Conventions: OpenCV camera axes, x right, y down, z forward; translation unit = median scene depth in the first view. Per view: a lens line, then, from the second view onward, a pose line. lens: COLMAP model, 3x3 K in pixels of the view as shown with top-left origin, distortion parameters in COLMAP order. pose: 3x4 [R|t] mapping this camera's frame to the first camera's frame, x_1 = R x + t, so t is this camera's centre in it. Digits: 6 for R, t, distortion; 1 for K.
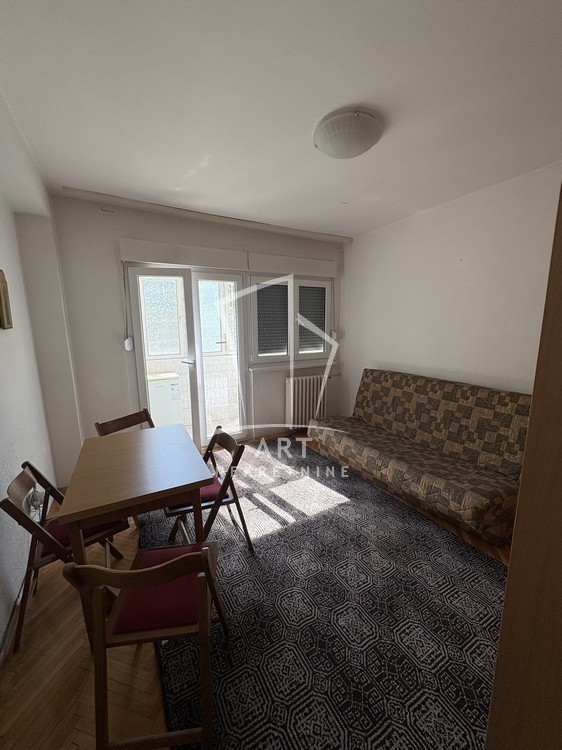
lens RADIAL K [[297.7, 0, 281.0], [0, 297.7, 375.0], [0, 0, 1]] dist [0.000123, -0.000080]
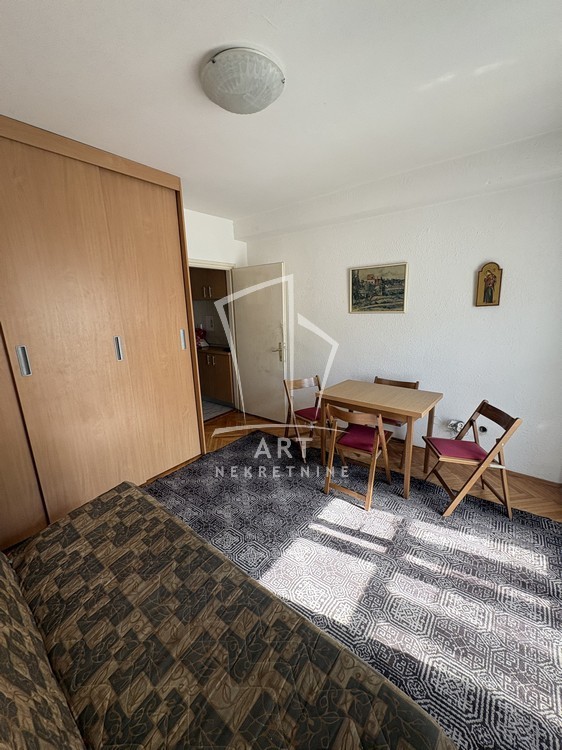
lens RADIAL K [[297.7, 0, 281.0], [0, 297.7, 375.0], [0, 0, 1]] dist [0.000123, -0.000080]
pose [[-0.922259, 0.124629, -0.365933, 0.395874], [-0.034590, 0.916204, 0.399216, -0.296481], [0.385023, 0.380838, -0.840667, 1.524165]]
